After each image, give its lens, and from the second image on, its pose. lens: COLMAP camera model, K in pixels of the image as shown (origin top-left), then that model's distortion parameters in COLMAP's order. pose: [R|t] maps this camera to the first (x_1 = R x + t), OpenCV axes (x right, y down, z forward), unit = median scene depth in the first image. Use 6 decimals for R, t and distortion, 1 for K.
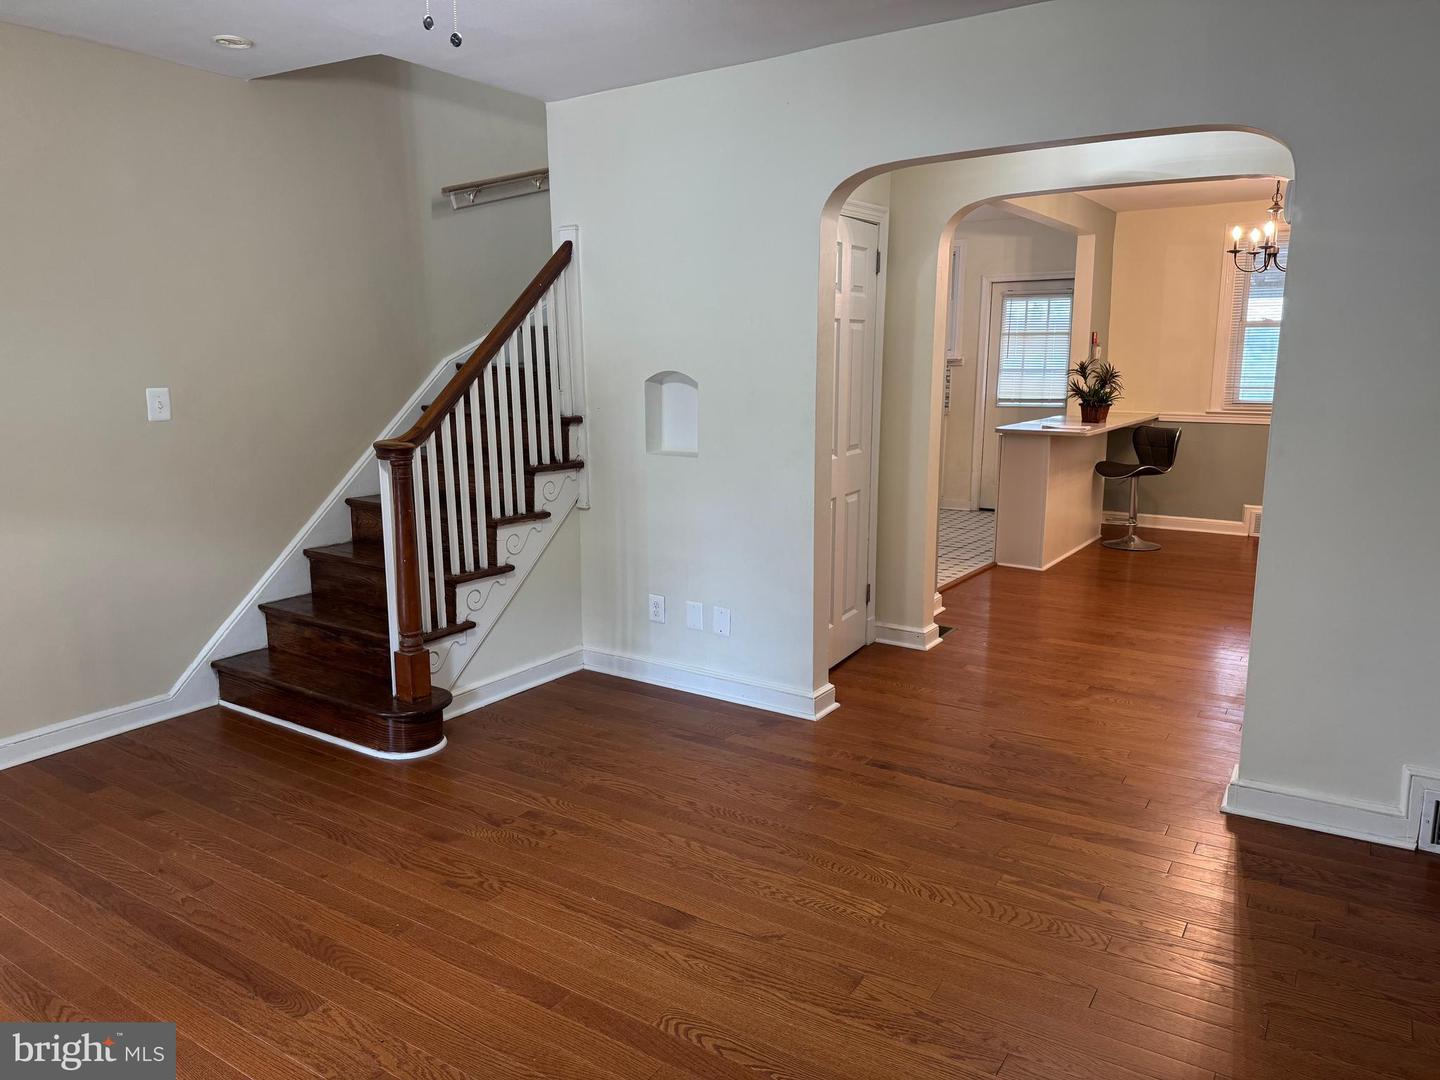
lens RADIAL K [[1006.0, 0, 719.5], [0, 1006.0, 547.2], [0, 0, 1]] dist [0.091044, -0.116137]
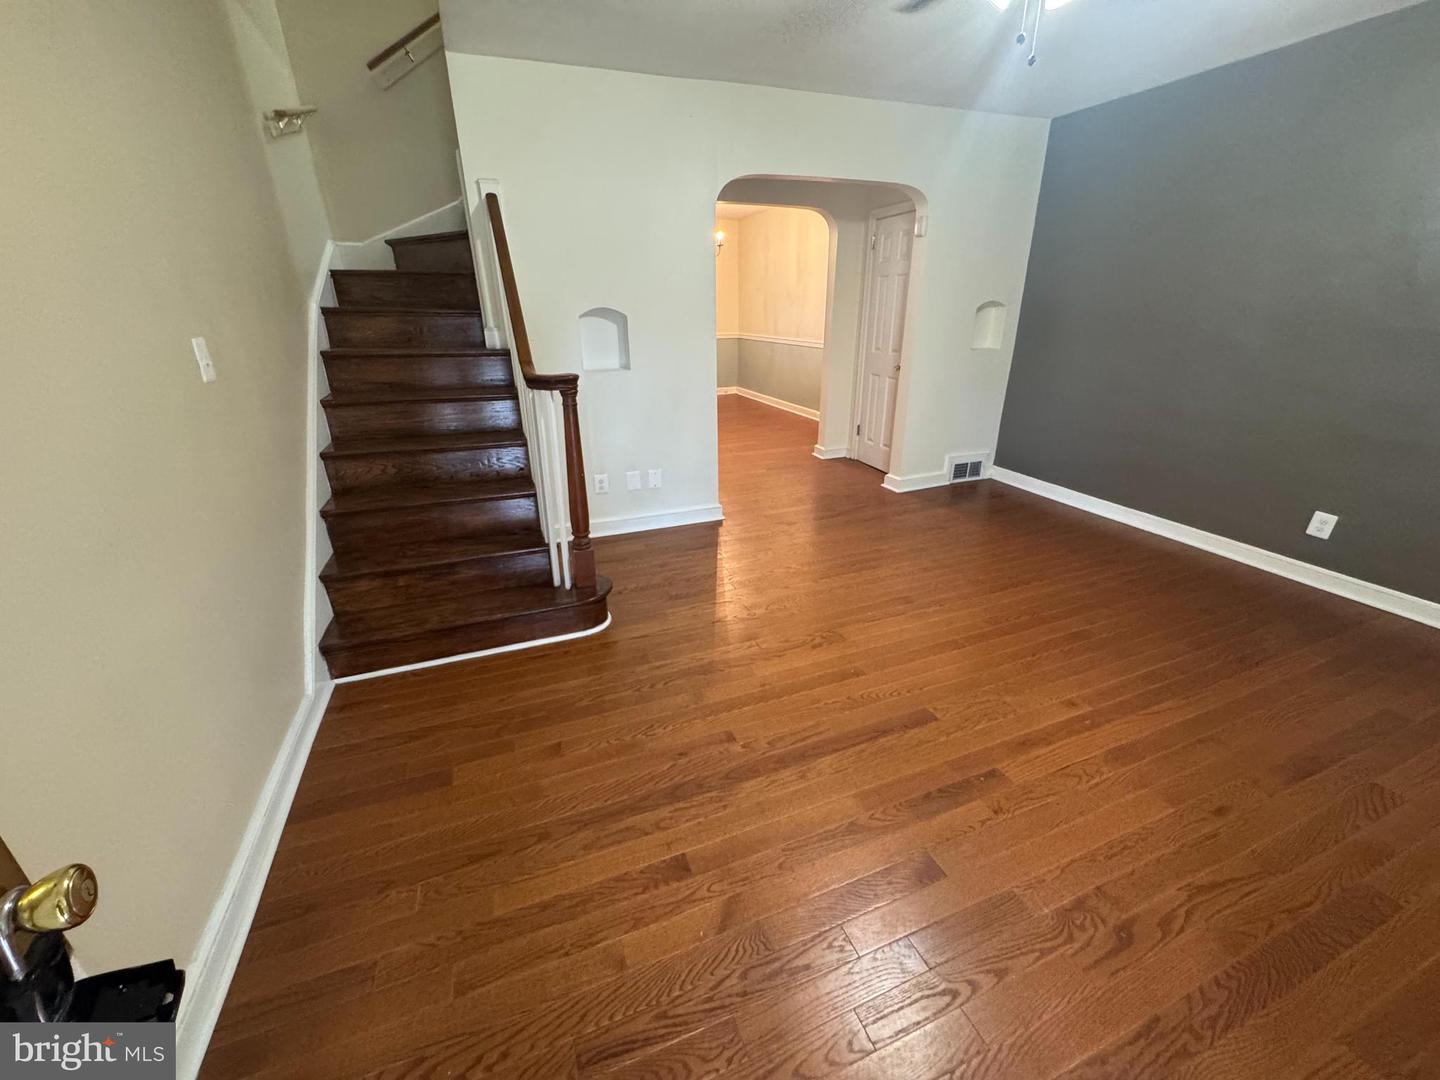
lens RADIAL K [[577.0, 0, 721.5], [0, 577.0, 535.1], [0, 0, 1]] dist [0.004311, -0.000026]
pose [[0.566645, -0.305625, 0.765184, -0.384481], [0.161787, 0.951856, 0.260376, -0.034782], [-0.807923, -0.023744, 0.588810, 0.235504]]
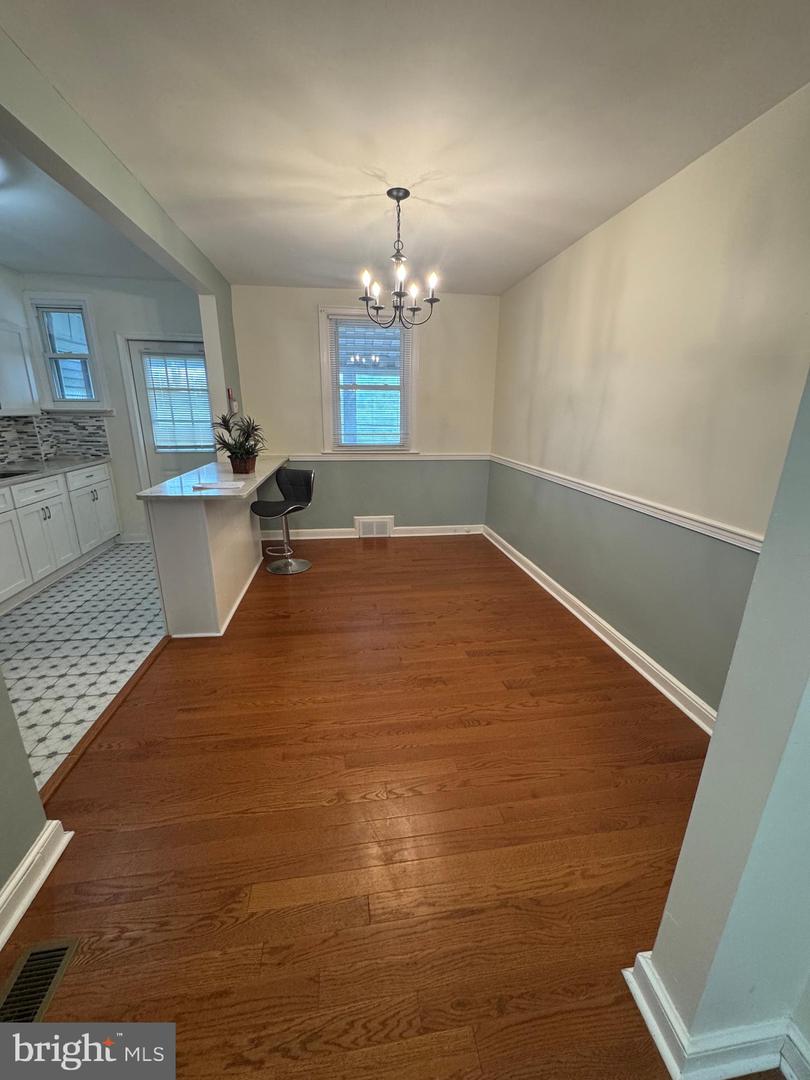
lens RADIAL K [[432.8, 0, 404.0], [0, 432.8, 536.9], [0, 0, 1]] dist [0.004311, -0.000026]
pose [[0.750695, -0.179213, 0.635877, 0.191043], [0.113780, 0.983194, 0.142774, -0.102415], [-0.650777, -0.034830, 0.758470, 0.539888]]
